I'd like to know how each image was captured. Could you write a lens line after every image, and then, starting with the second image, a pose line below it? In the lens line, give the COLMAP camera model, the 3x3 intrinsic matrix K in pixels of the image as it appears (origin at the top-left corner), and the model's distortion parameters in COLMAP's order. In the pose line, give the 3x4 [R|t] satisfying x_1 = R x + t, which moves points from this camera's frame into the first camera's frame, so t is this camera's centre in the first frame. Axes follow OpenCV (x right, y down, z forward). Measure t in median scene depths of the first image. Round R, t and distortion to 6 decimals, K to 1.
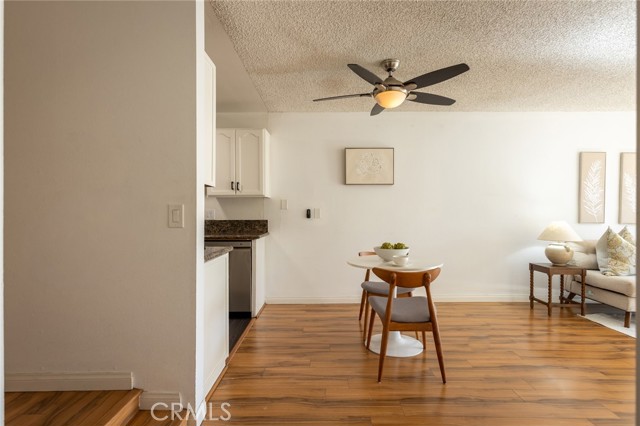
lens RADIAL K [[322.1, 0, 322.4], [0, 322.1, 214.1], [0, 0, 1]] dist [-0.005325, 0.004924]
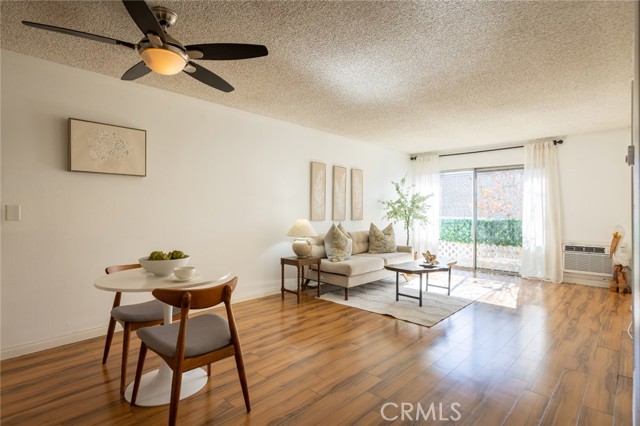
lens RADIAL K [[322.1, 0, 316.9], [0, 322.1, 212.5], [0, 0, 1]] dist [-0.005325, 0.004924]
pose [[0.693371, -0.000587, 0.720581, -0.066283], [0.003649, 0.999990, -0.002697, 0.000965], [-0.720572, 0.004500, 0.693366, 0.168115]]
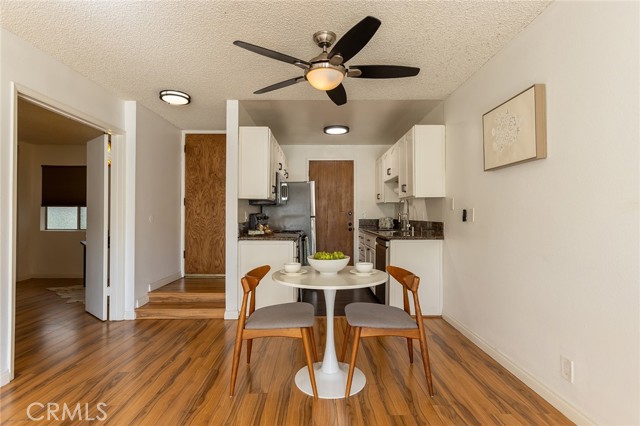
lens RADIAL K [[322.1, 0, 319.2], [0, 322.1, 208.3], [0, 0, 1]] dist [-0.005325, 0.004924]
pose [[0.011456, -0.015111, -0.999820, 0.812188], [-0.002653, 0.999882, -0.015143, -0.006934], [0.999931, 0.002826, 0.011415, 0.757325]]
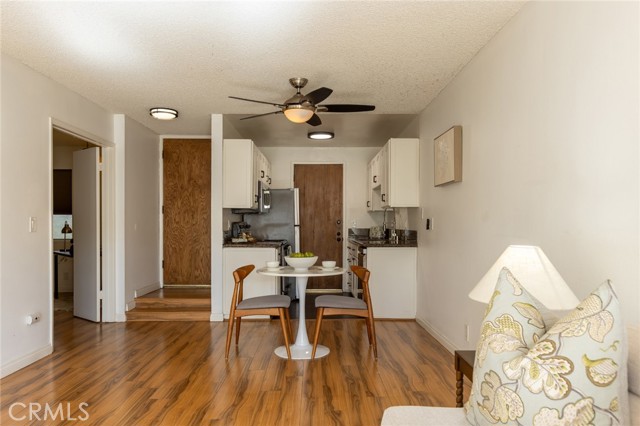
lens RADIAL K [[463.8, 0, 322.7], [0, 463.8, 224.6], [0, 0, 1]] dist [-0.003481, 0.000227]
pose [[0.021799, 0.006115, -0.999744, 1.339372], [-0.005033, 0.999969, 0.006007, -0.007264], [0.999750, 0.004901, 0.021830, 0.811715]]
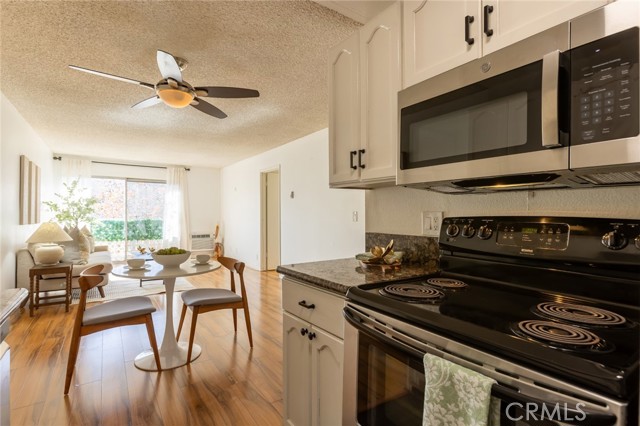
lens RADIAL K [[306.3, 0, 320.4], [0, 306.3, 211.4], [0, 0, 1]] dist [-0.014250, 0.010225]
pose [[-0.574160, 0.004879, 0.818729, -0.605847], [0.004135, 0.999987, -0.003059, -0.010724], [-0.818733, 0.001630, -0.574172, 0.902597]]
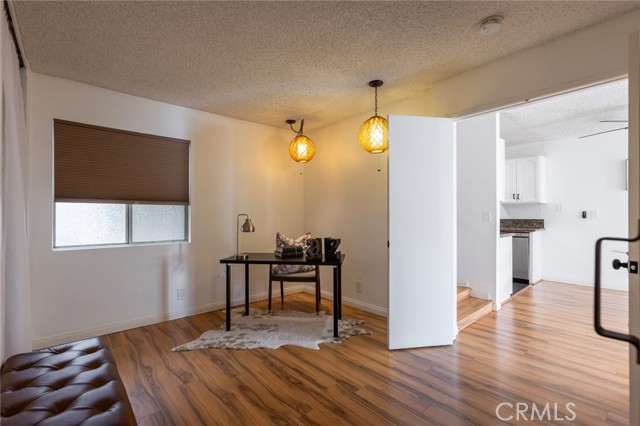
lens RADIAL K [[284.8, 0, 320.8], [0, 284.8, 213.7], [0, 0, 1]] dist [-0.013051, 0.006278]
pose [[0.649689, -0.001407, -0.760199, 0.149680], [0.000625, 0.999999, -0.001317, -0.005264], [0.760200, 0.000381, 0.649689, -0.582155]]
